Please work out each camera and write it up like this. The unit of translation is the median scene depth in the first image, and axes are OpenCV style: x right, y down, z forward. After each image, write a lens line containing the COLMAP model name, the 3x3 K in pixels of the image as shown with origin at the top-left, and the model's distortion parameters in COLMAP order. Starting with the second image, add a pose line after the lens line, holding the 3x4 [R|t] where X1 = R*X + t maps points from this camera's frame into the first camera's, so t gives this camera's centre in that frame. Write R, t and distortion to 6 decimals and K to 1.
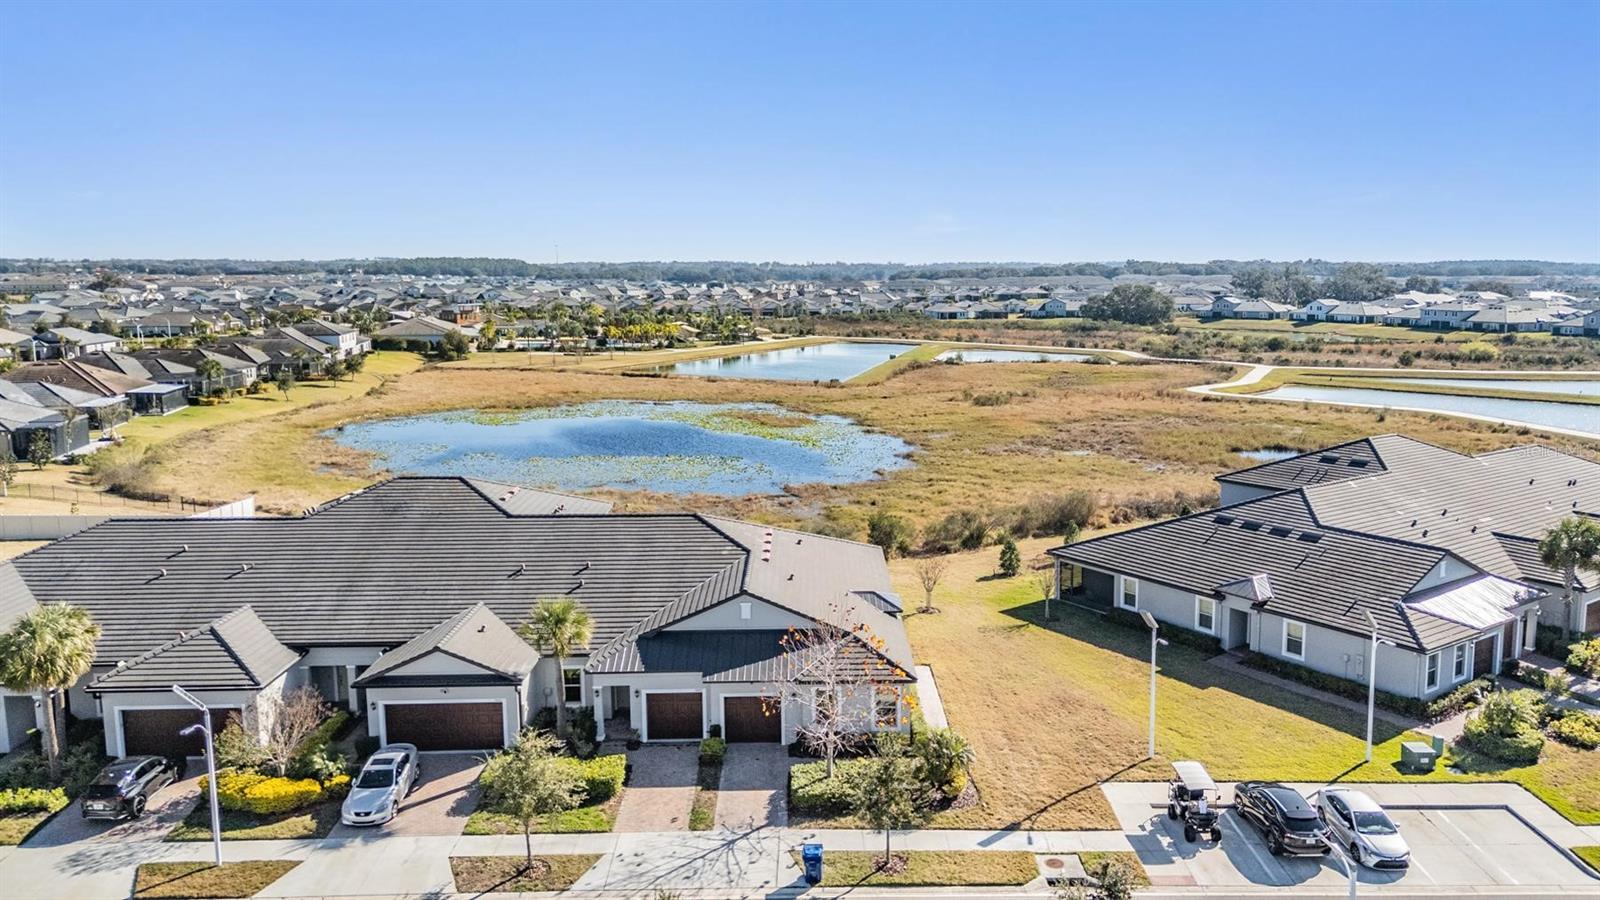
lens RADIAL K [[1132.8, 0, 830.3], [0, 1132.8, 416.6], [0, 0, 1]] dist [0.081889, -0.083337]
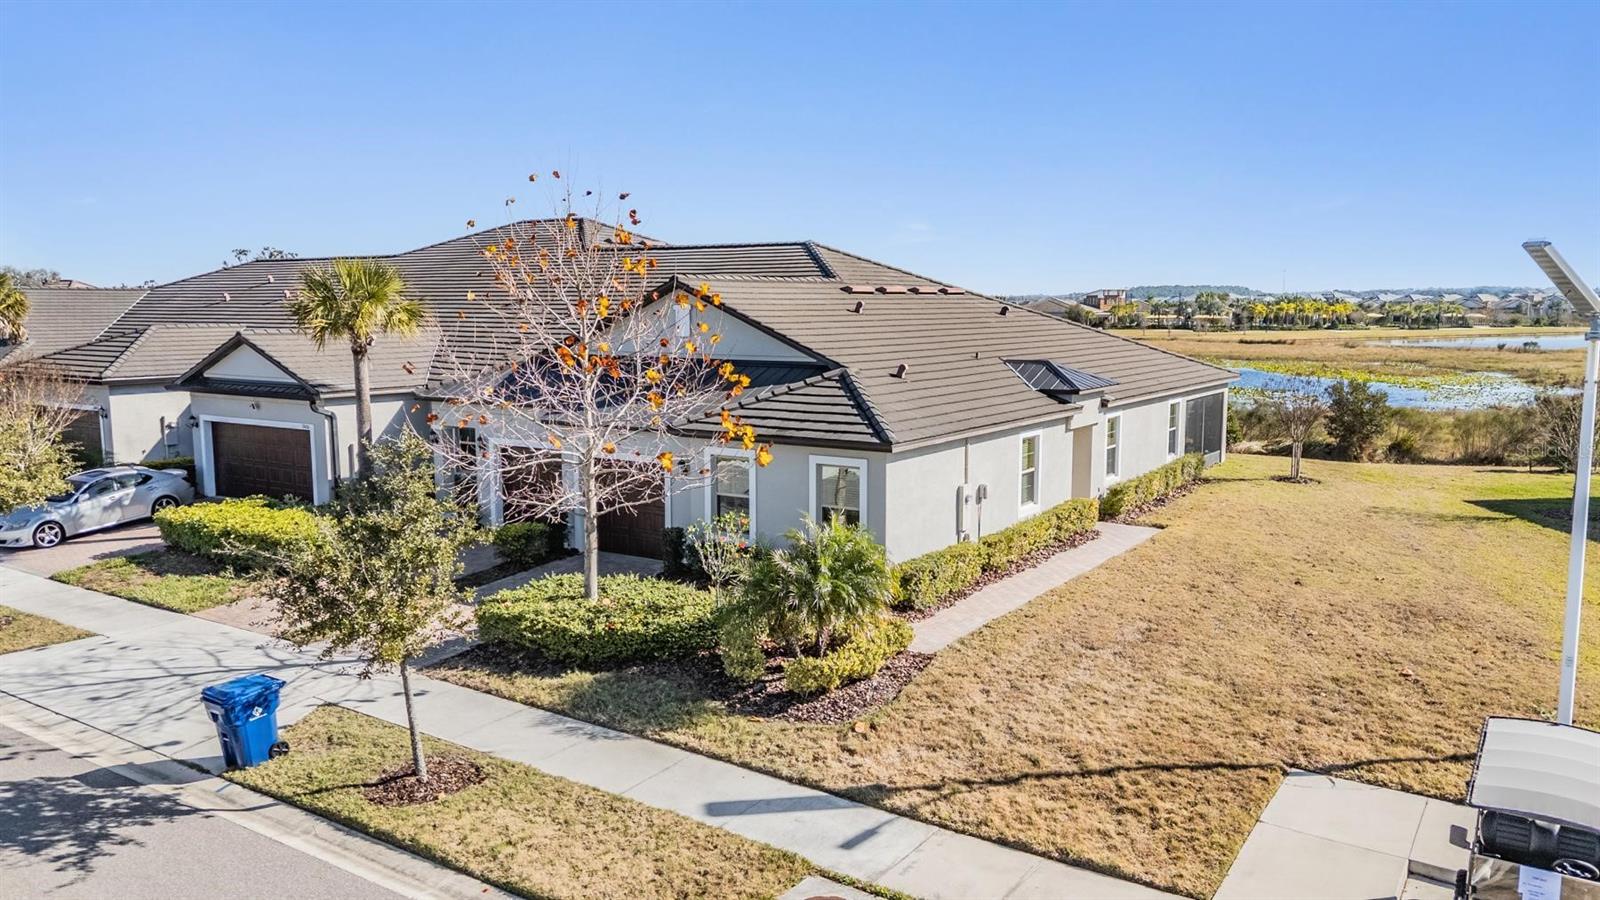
lens RADIAL K [[1151.3, 0, 793.3], [0, 1151.3, 431.4], [0, 0, 1]] dist [0.074116, -0.049632]
pose [[0.817088, 0.062825, -0.573079, 0.281030], [-0.064262, 0.997775, 0.017759, 0.215254], [0.572920, 0.022317, 0.819307, 0.613720]]
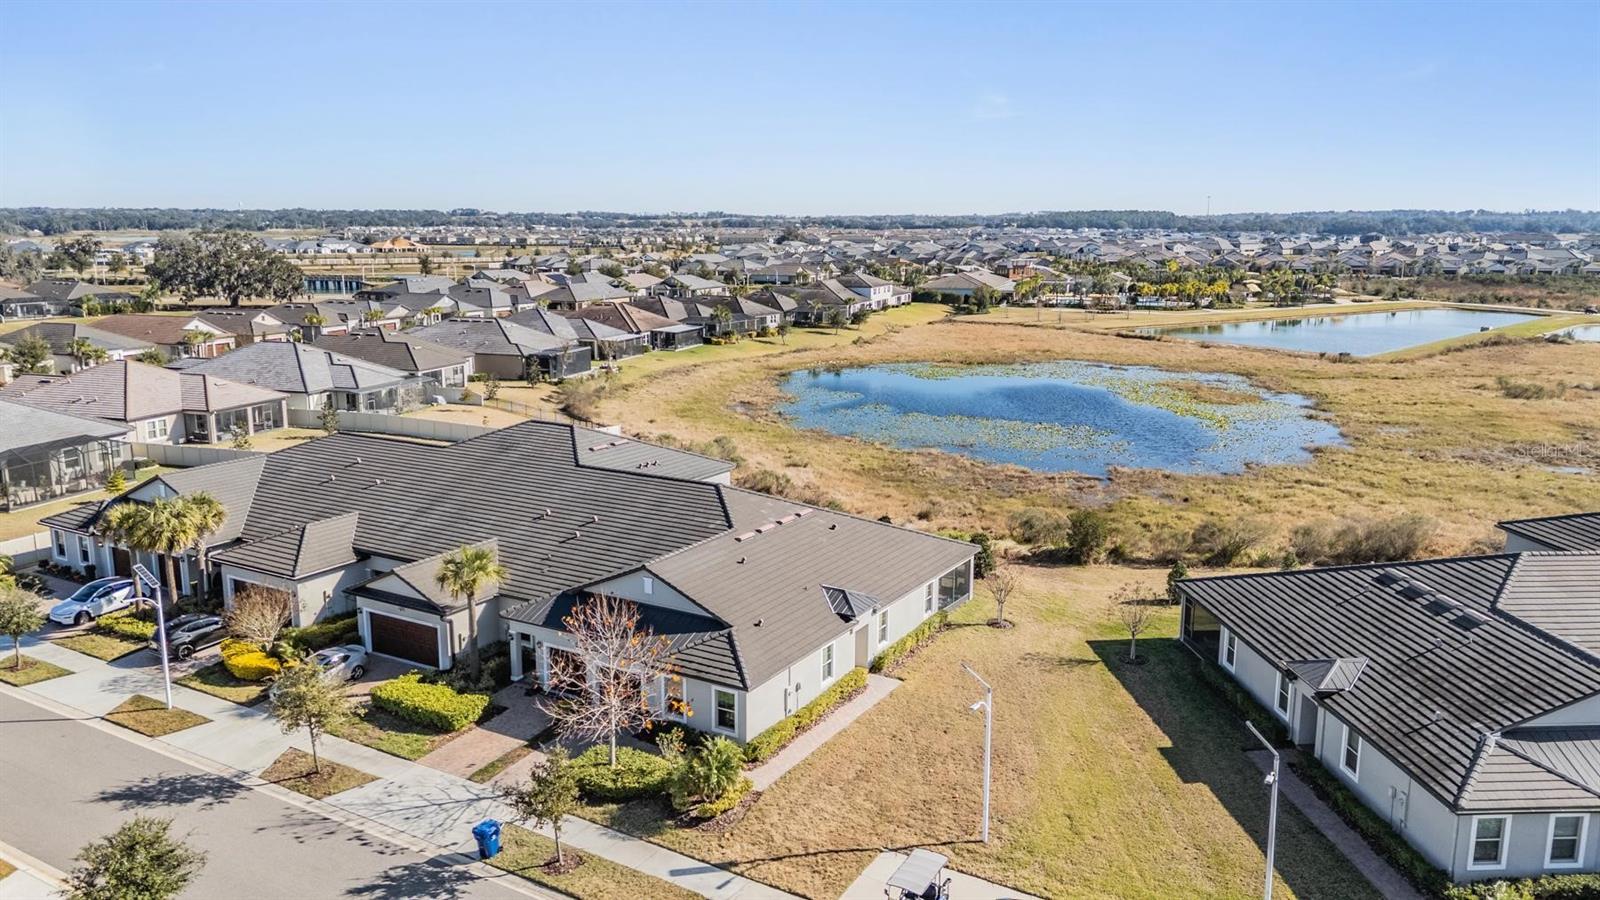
lens RADIAL K [[1122.0, 0, 791.3], [0, 1122.0, 452.7], [0, 0, 1]] dist [0.079368, -0.066459]
pose [[0.848707, 0.105817, -0.518170, 0.543159], [-0.068083, 0.993487, 0.091369, -0.043268], [0.524463, -0.042267, 0.850383, 0.242304]]
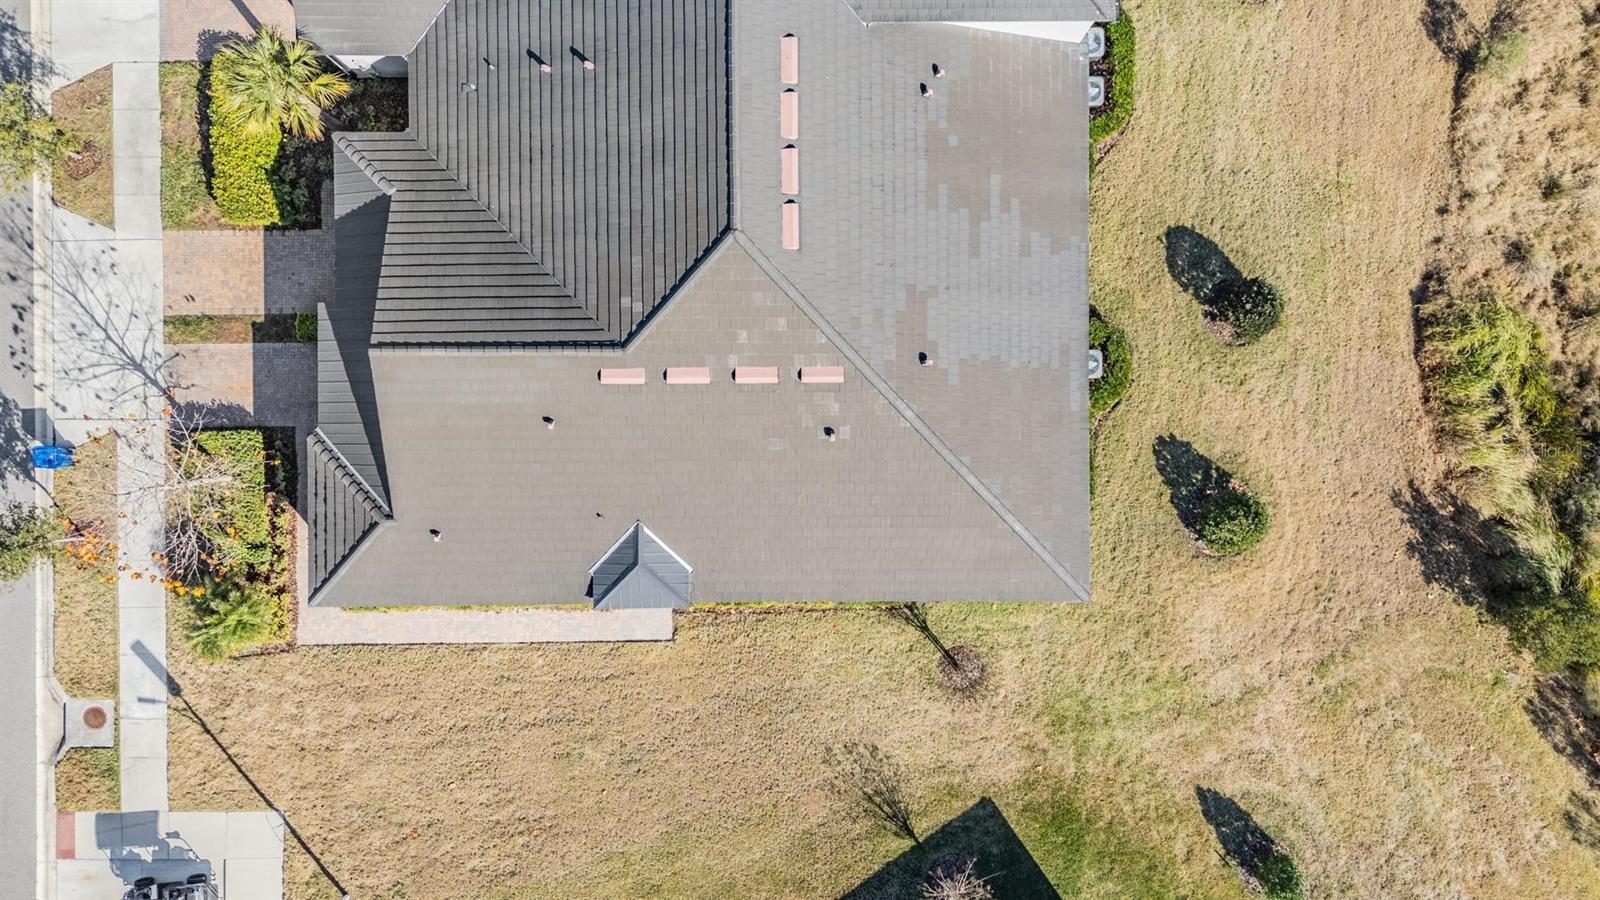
lens RADIAL K [[1156.6, 0, 809.6], [0, 1156.6, 433.0], [0, 0, 1]] dist [0.080406, -0.072840]
pose [[-0.016592, 0.999859, -0.002574, -0.034126], [-0.118469, 0.000590, 0.992958, -0.509021], [0.992819, 0.016780, 0.118443, 1.180815]]
